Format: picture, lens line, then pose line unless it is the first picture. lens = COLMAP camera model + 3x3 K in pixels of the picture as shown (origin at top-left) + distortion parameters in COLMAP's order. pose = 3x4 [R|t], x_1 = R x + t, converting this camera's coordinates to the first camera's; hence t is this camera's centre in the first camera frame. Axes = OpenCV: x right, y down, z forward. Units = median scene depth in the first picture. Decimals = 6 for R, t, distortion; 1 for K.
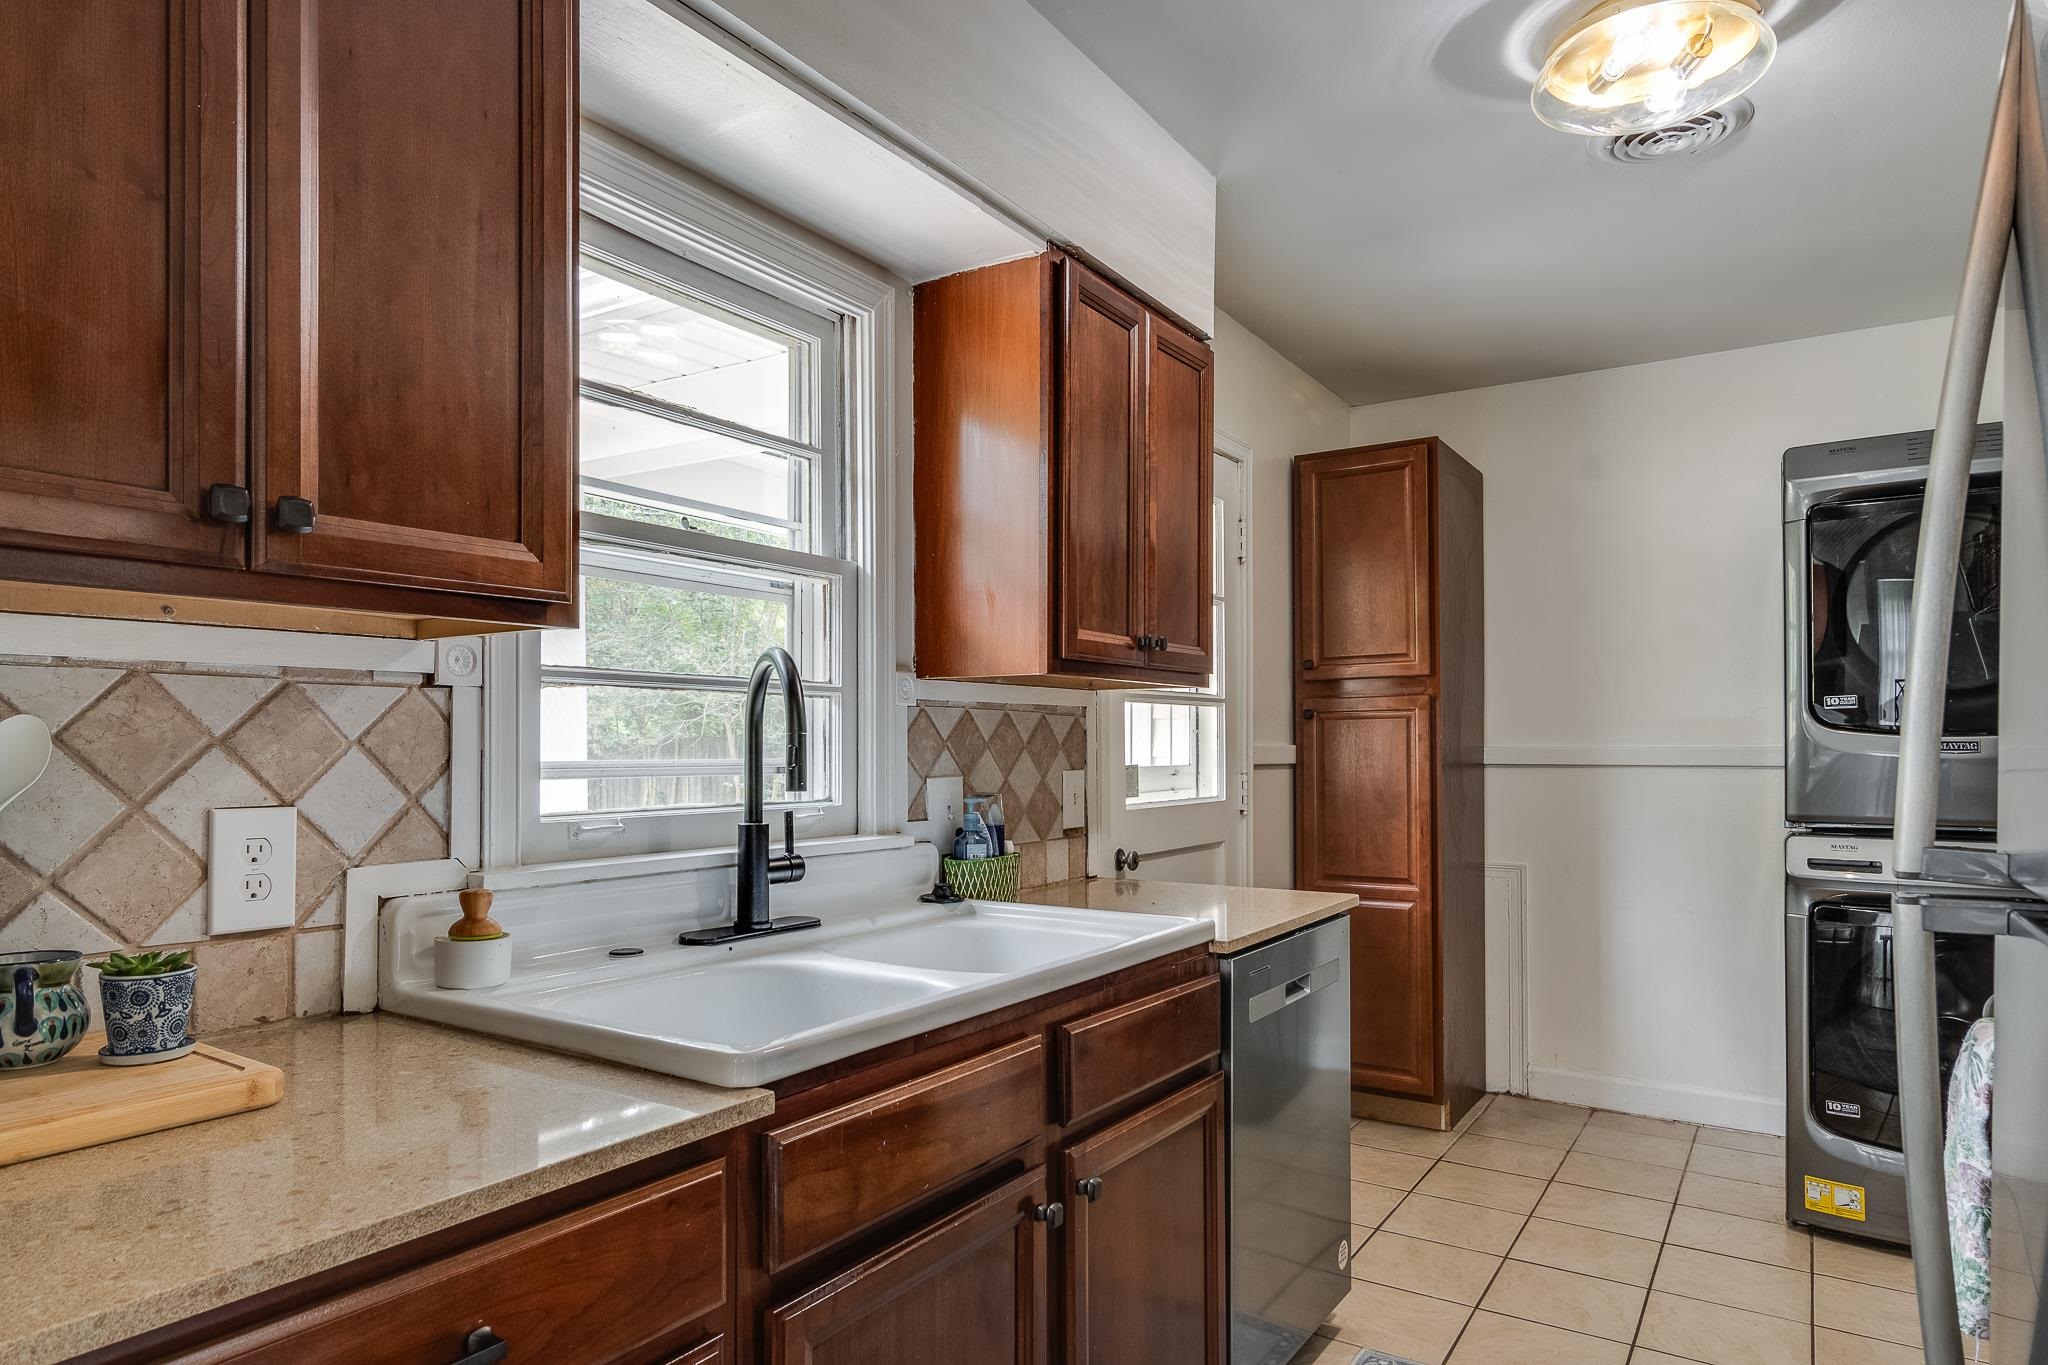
lens RADIAL K [[1201.1, 0, 1021.2], [0, 1201.1, 740.2], [0, 0, 1]] dist [-0.001316, -0.000818]
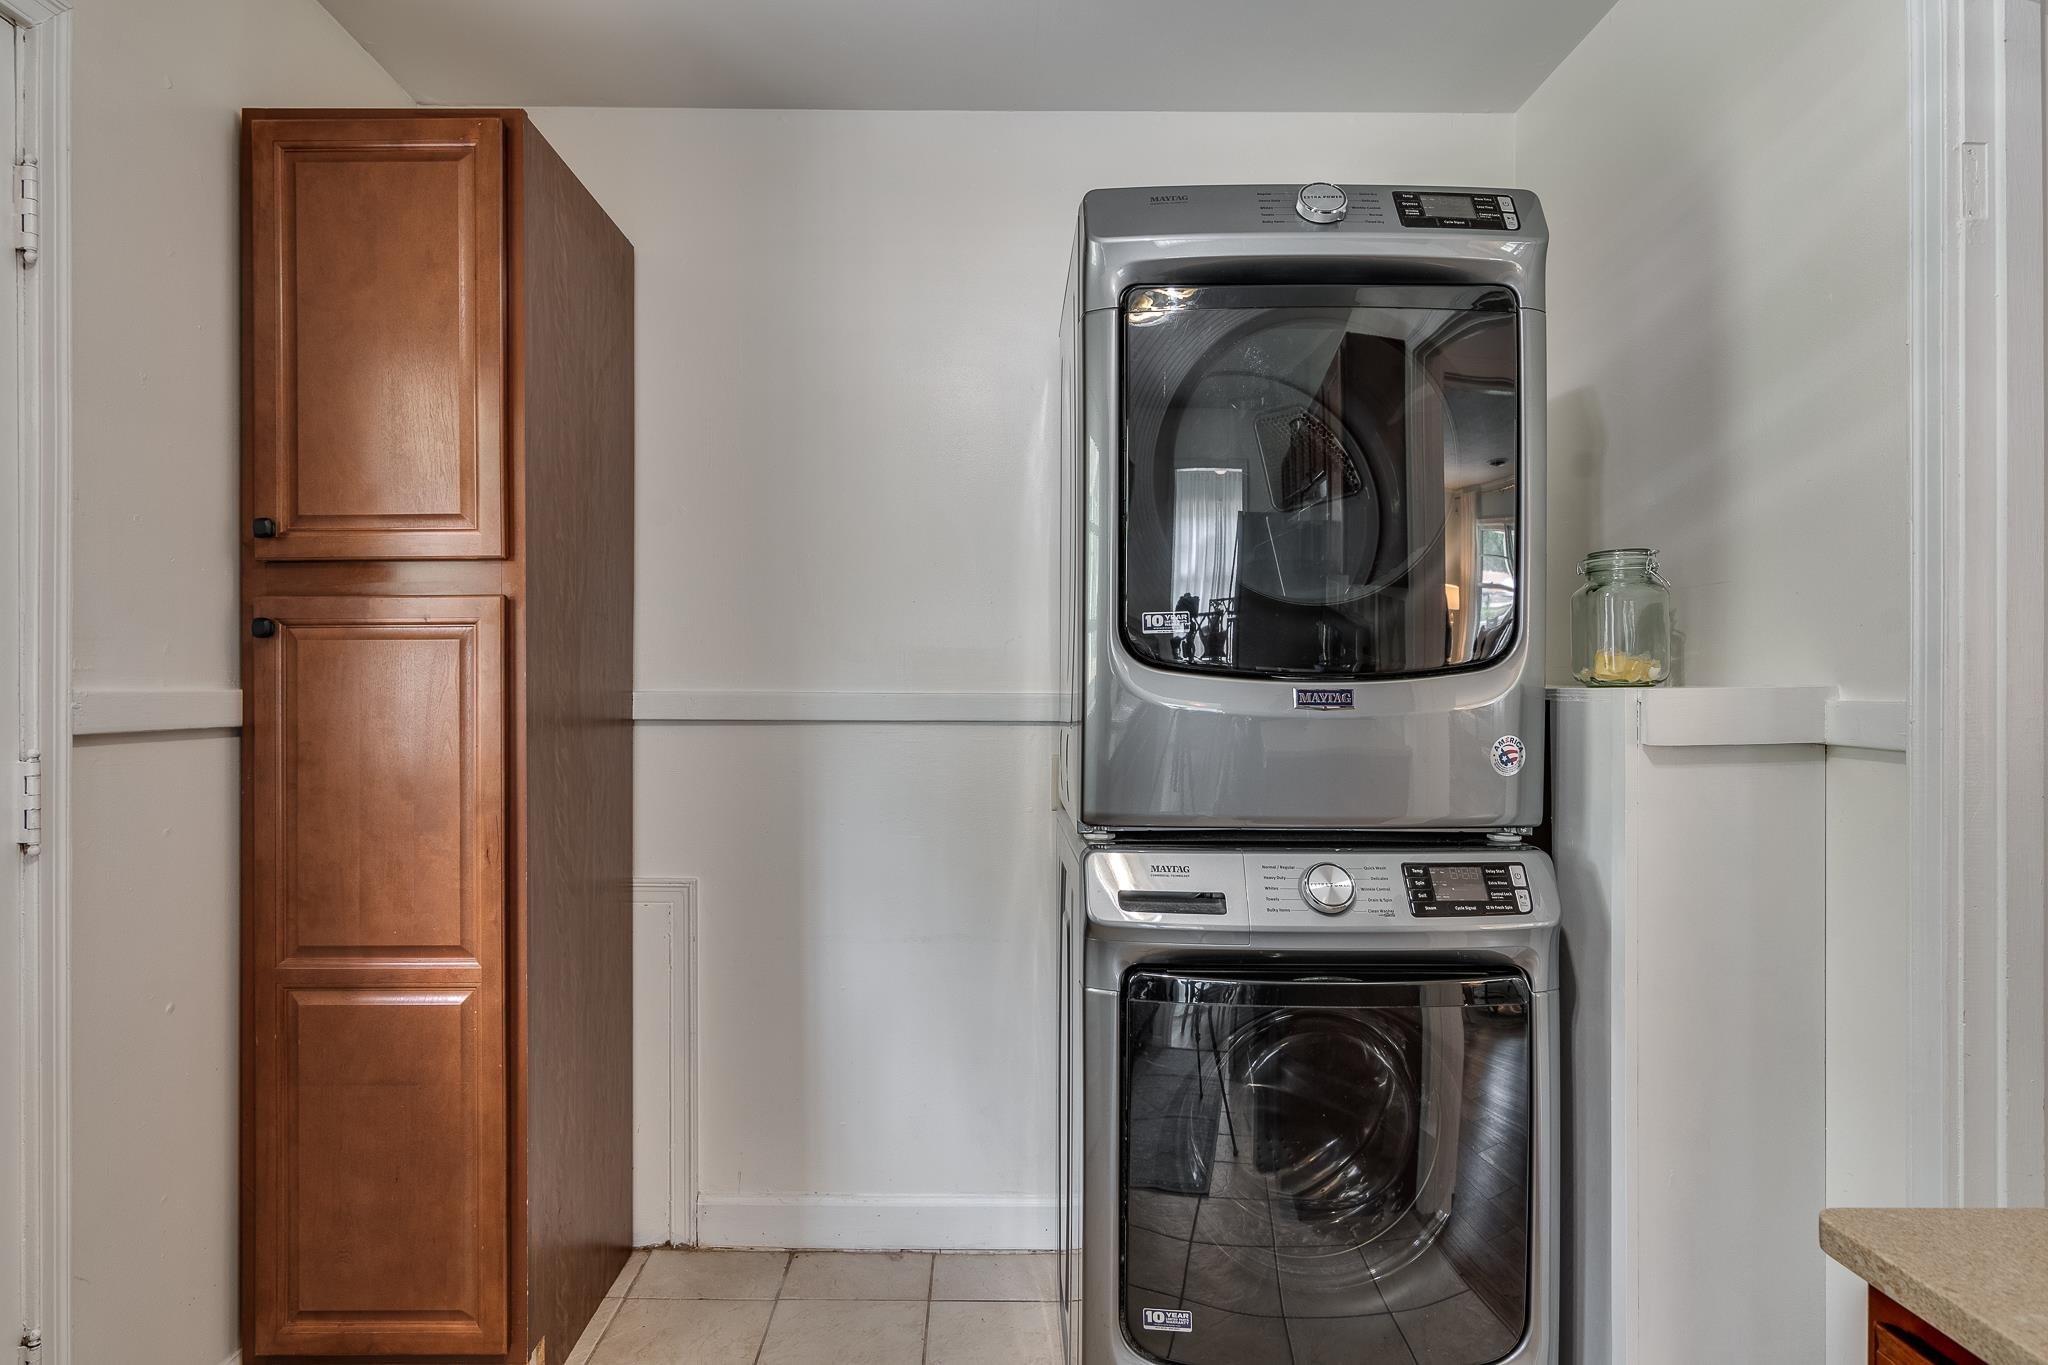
lens RADIAL K [[1262.4, 0, 1018.8], [0, 1262.4, 684.4], [0, 0, 1]] dist [-0.001338, 0.000185]
pose [[0.825180, 0.004737, 0.564850, 0.206800], [-0.007662, 0.999967, 0.002808, -0.001940], [-0.564818, -0.006645, 0.825188, 0.400202]]
